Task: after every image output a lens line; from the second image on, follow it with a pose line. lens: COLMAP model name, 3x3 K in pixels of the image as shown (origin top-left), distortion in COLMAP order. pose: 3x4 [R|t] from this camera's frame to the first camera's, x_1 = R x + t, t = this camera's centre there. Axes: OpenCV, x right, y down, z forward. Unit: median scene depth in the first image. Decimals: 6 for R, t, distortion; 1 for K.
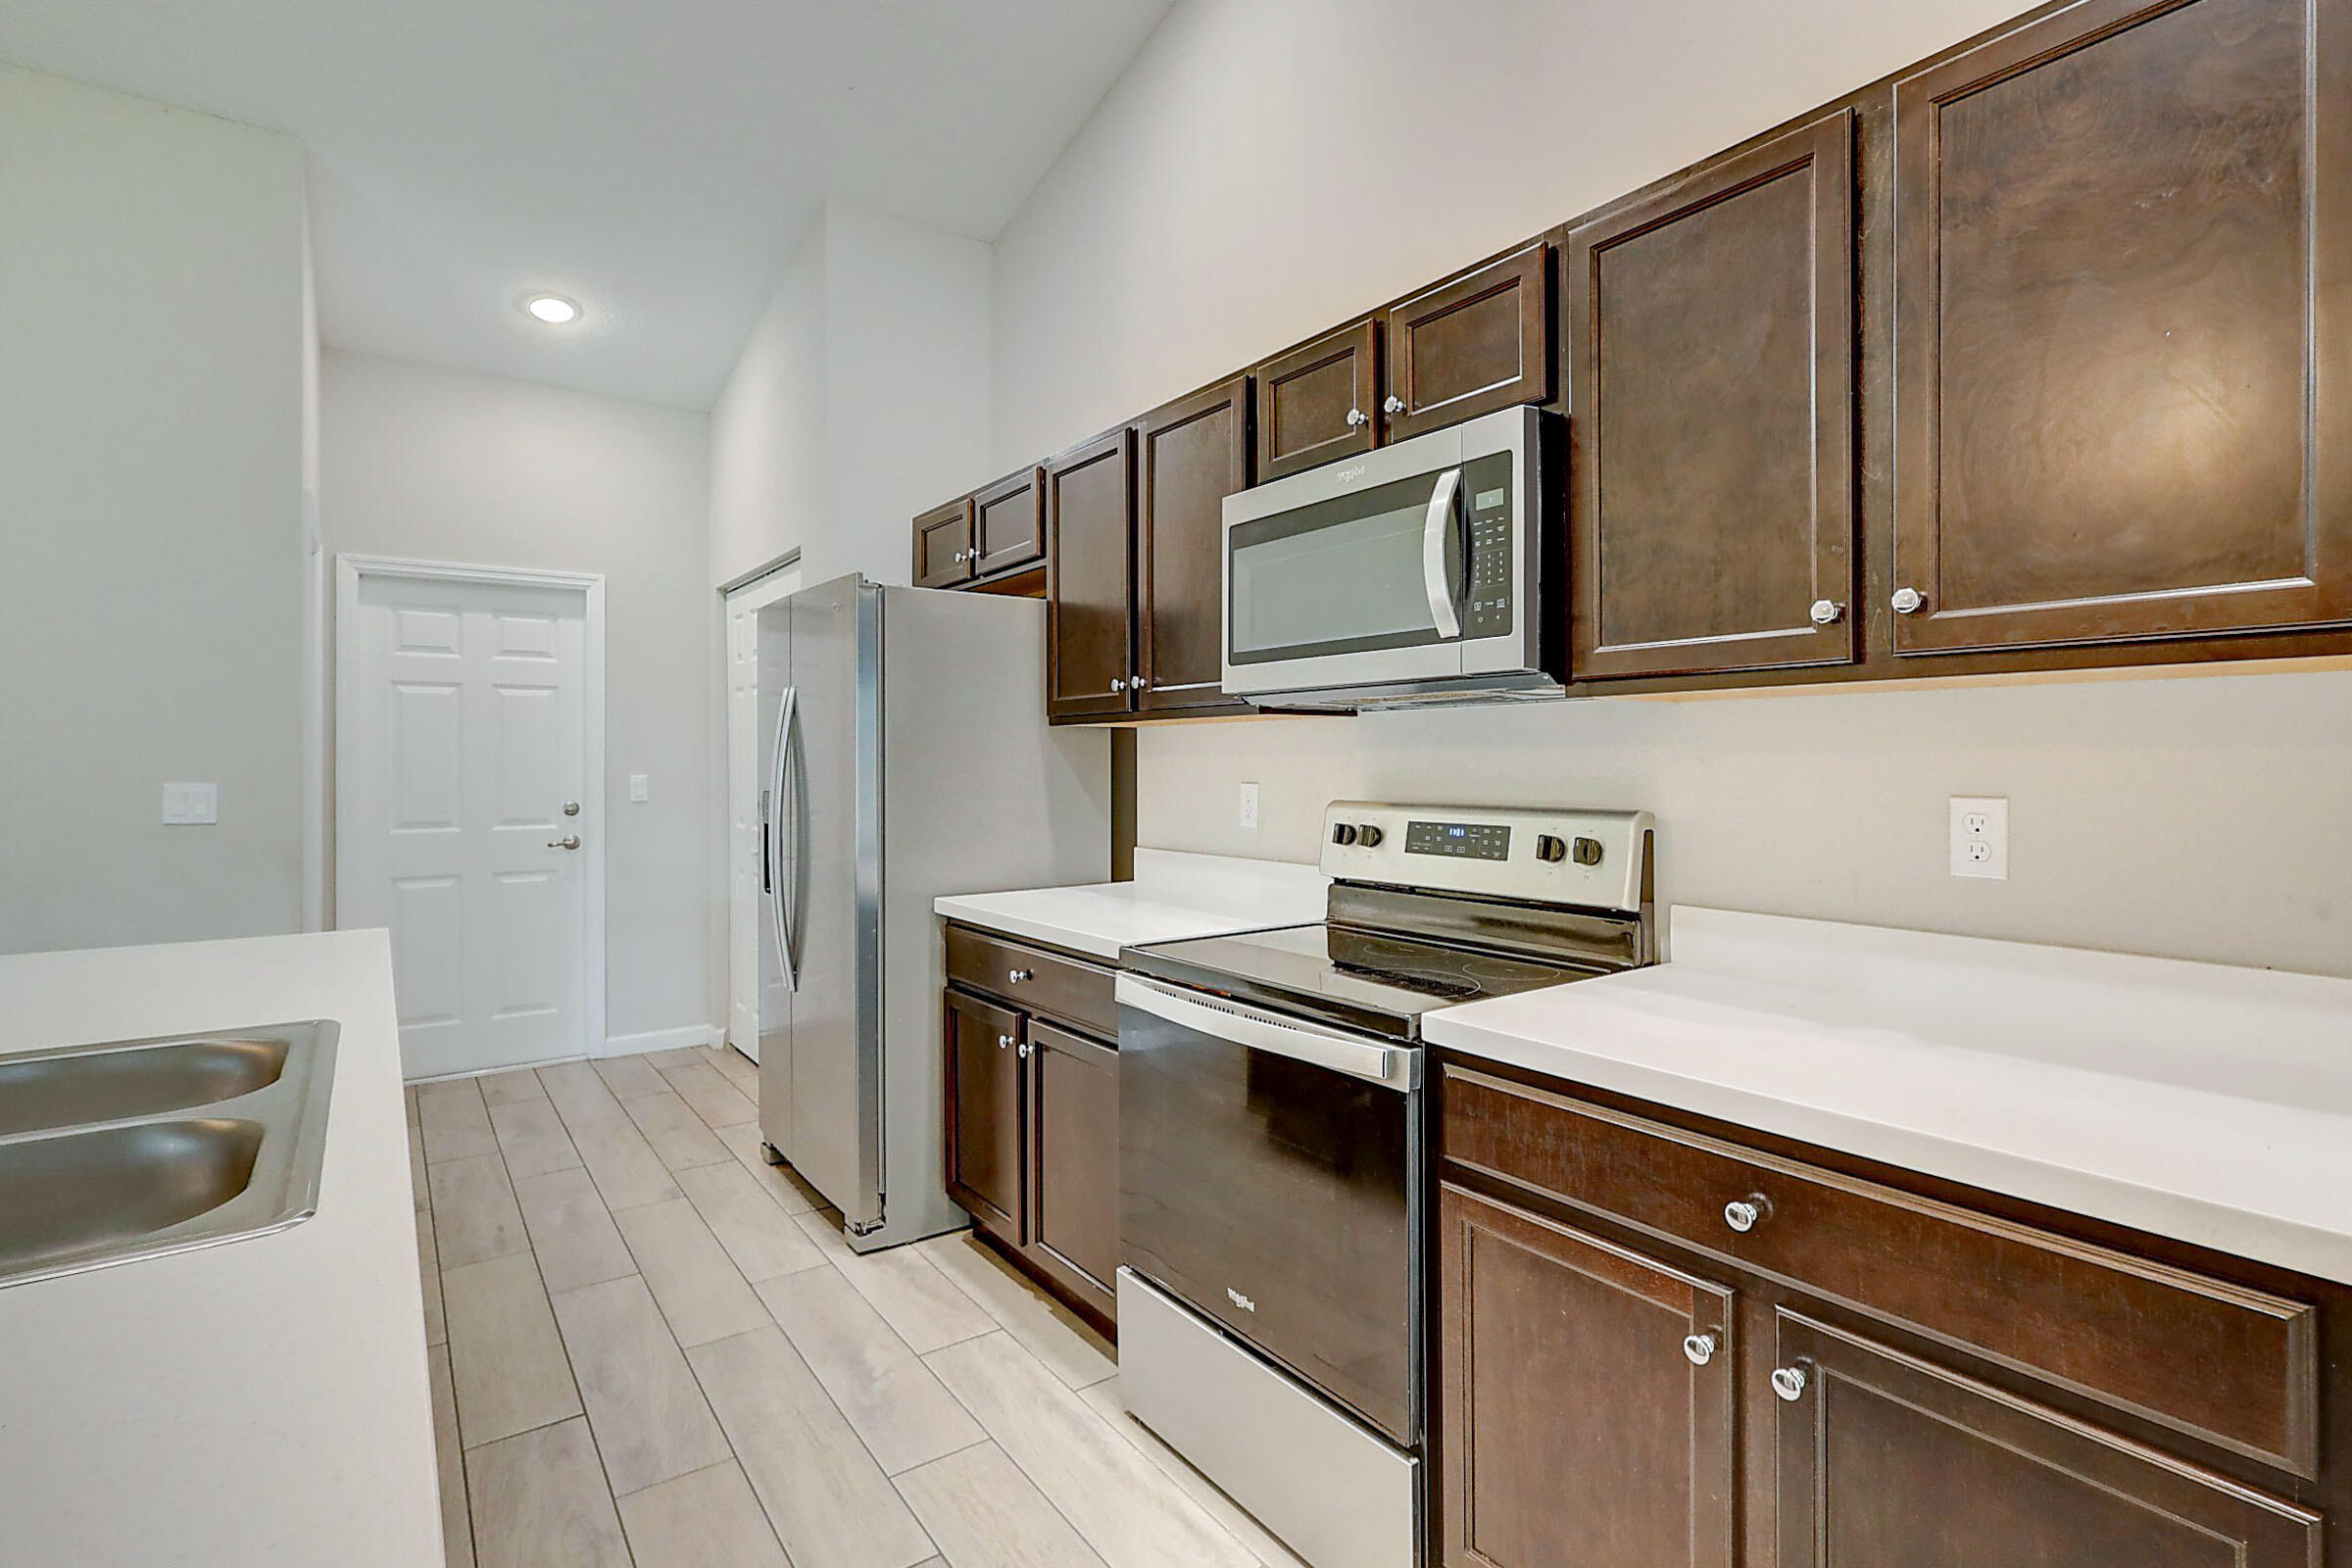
lens RADIAL K [[1109.0, 0, 1160.4], [0, 1109.0, 760.3], [0, 0, 1]] dist [0.005392, 0.000355]
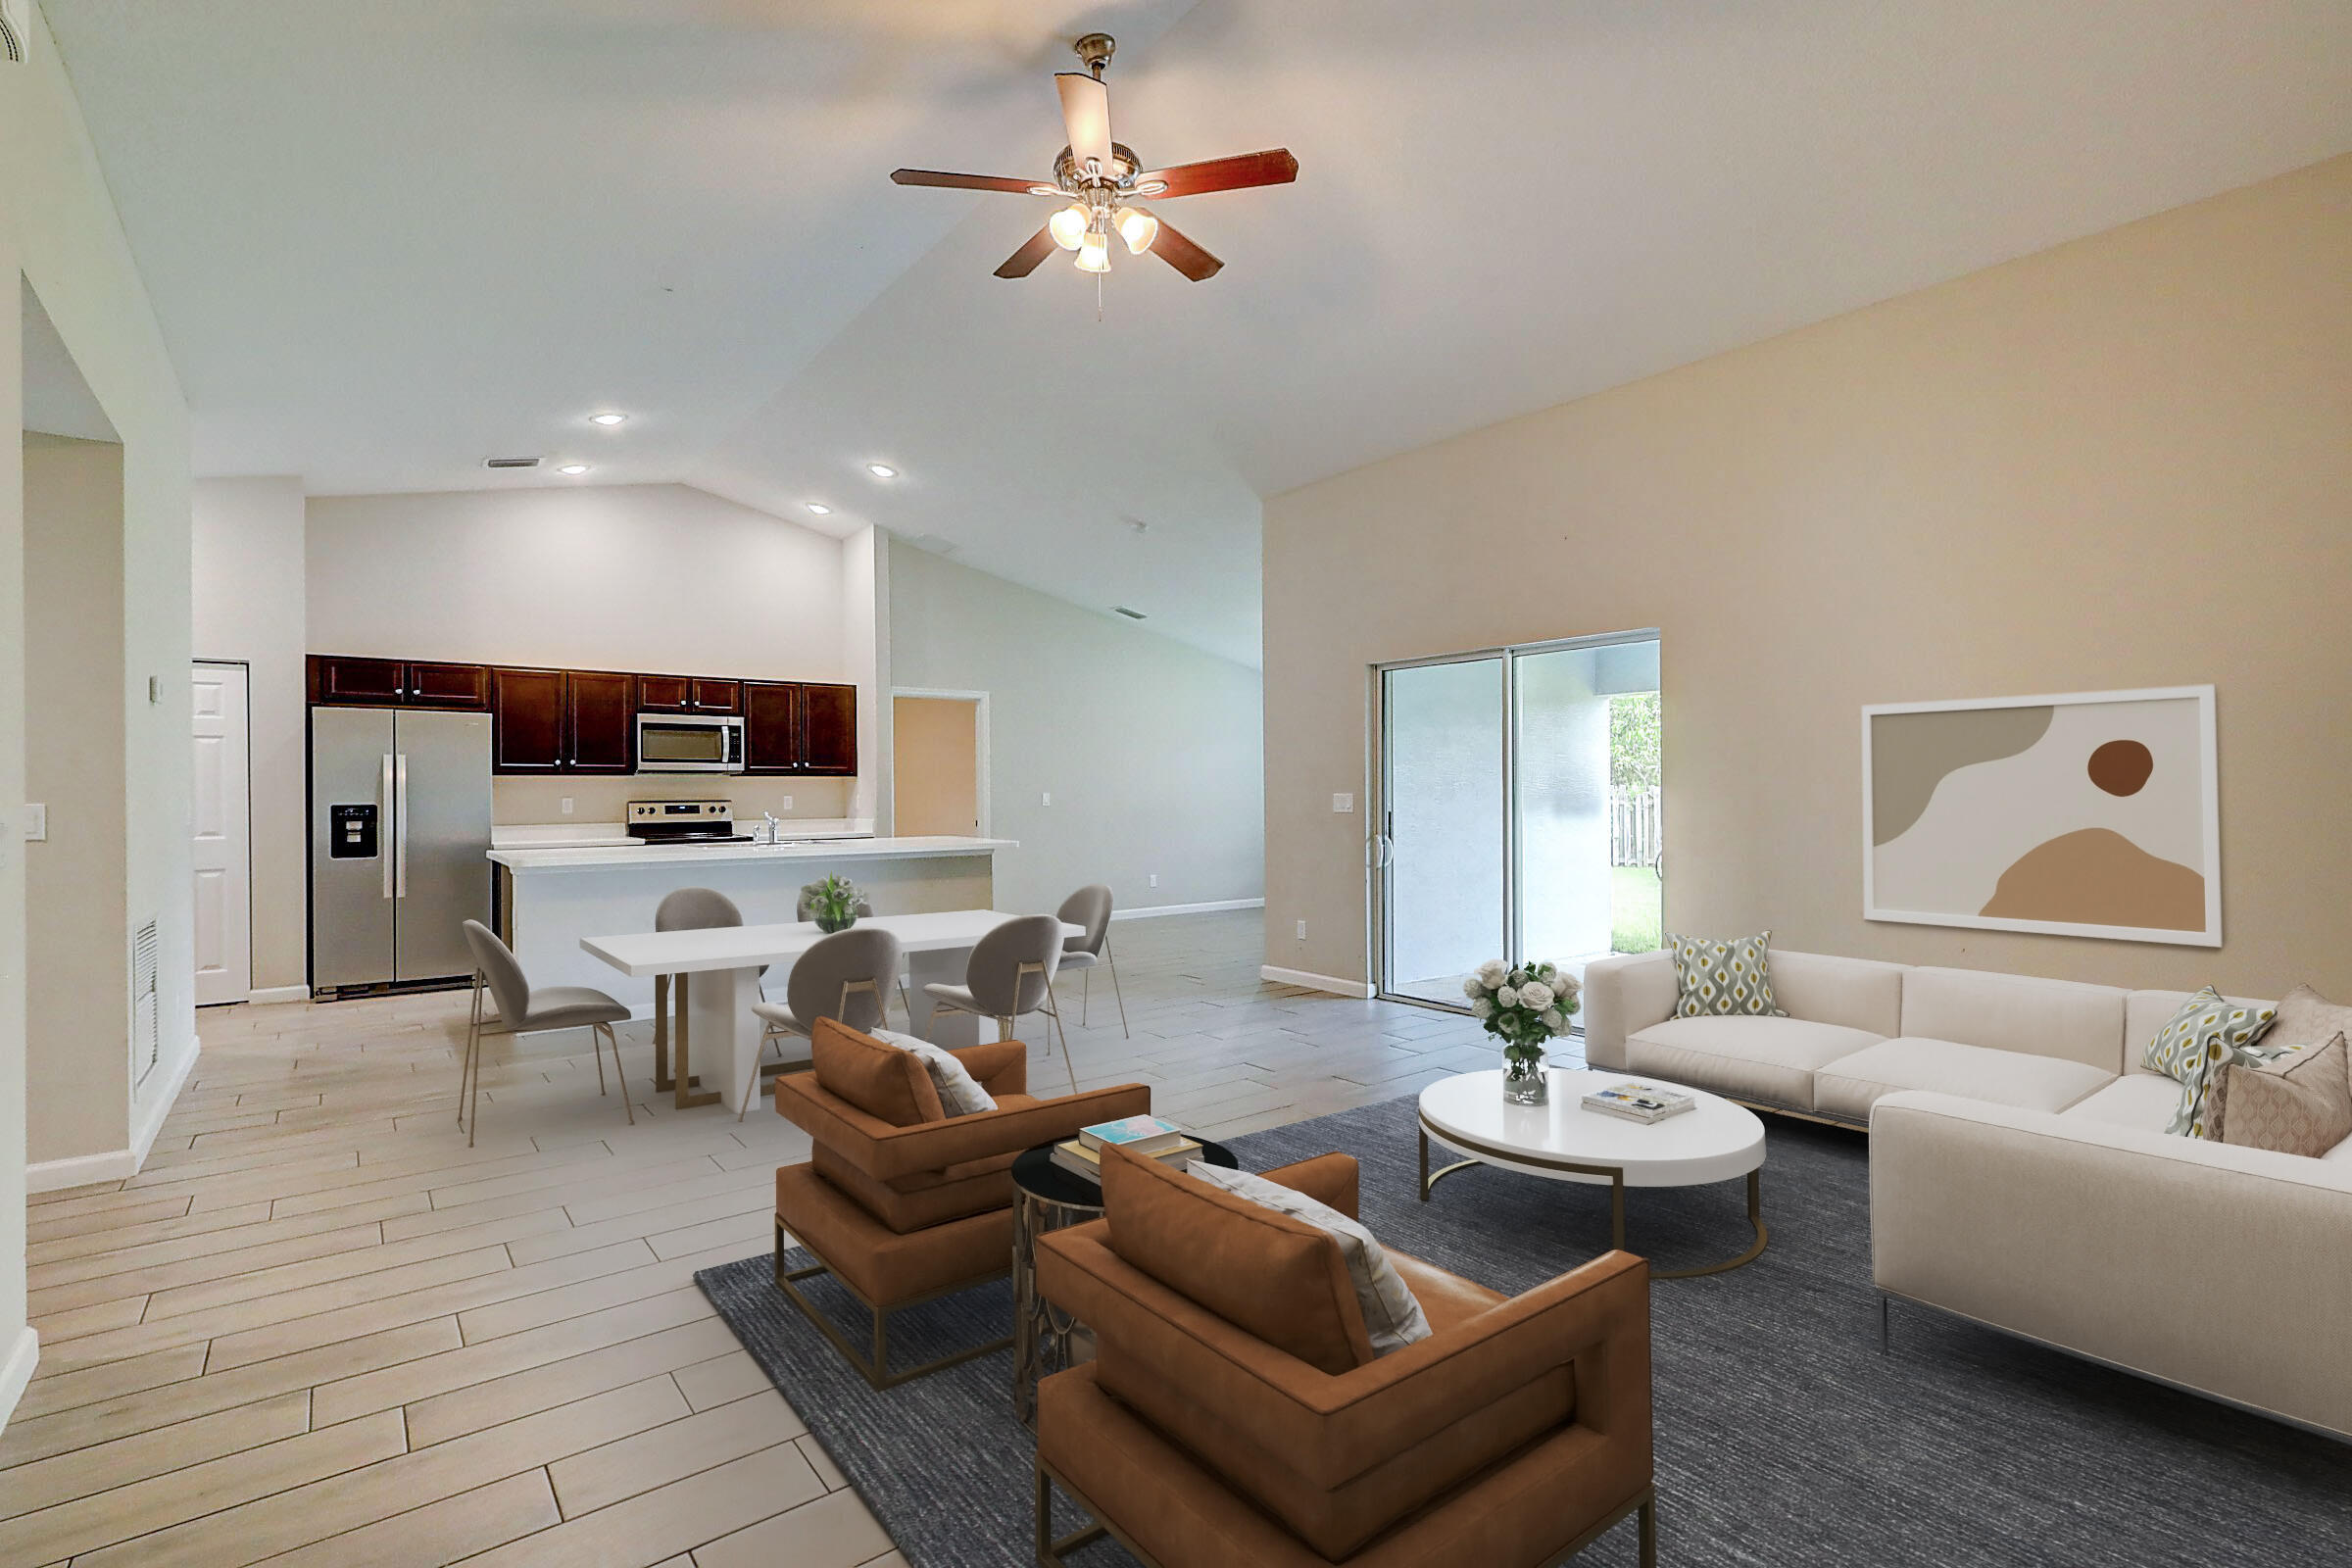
lens RADIAL K [[1091.7, 0, 1156.7], [0, 1091.7, 791.3], [0, 0, 1]] dist [0.001156, 0.000367]
pose [[-0.027230, 0.000267, 0.999629, -3.508096], [0.002926, 0.999996, -0.000188, 0.012377], [-0.999625, 0.002920, -0.027231, -0.544164]]
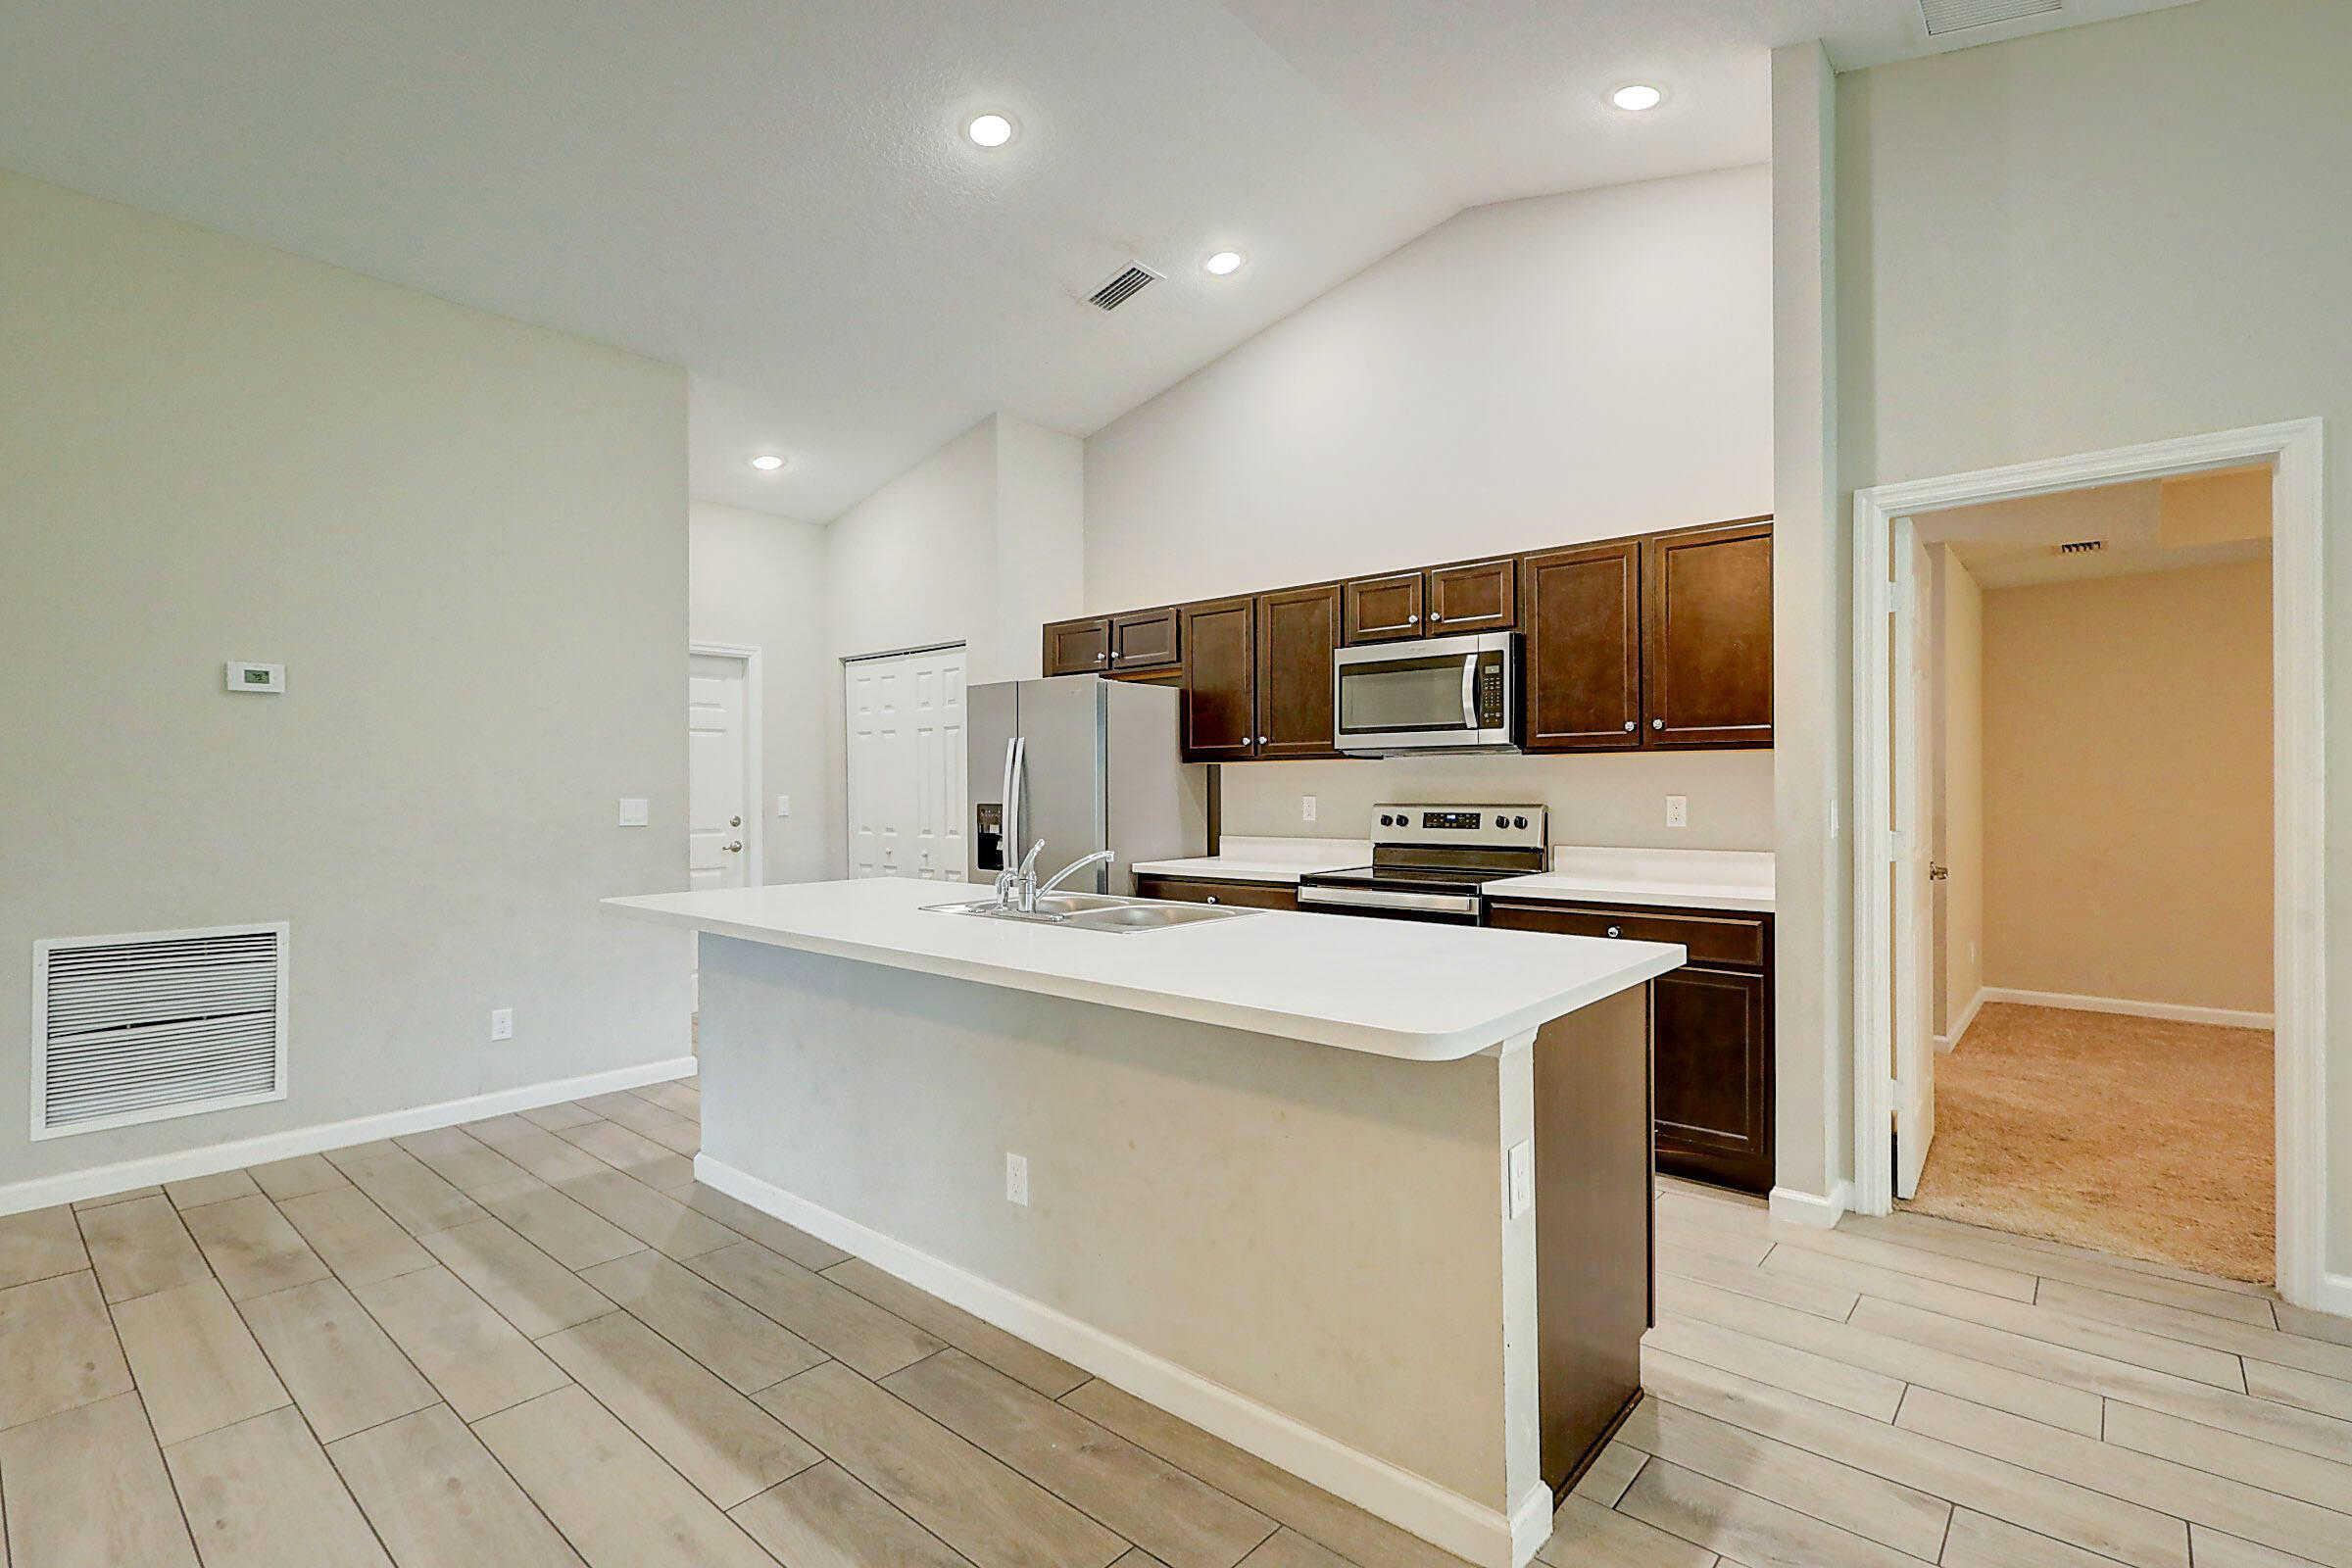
lens RADIAL K [[1091.7, 0, 1156.7], [0, 1091.7, 791.3], [0, 0, 1]] dist [0.001156, 0.000367]
pose [[0.974127, -0.002310, 0.225989, -0.710521], [0.001694, 0.999994, 0.002920, 0.009567], [-0.225994, -0.002462, 0.974126, -0.839171]]
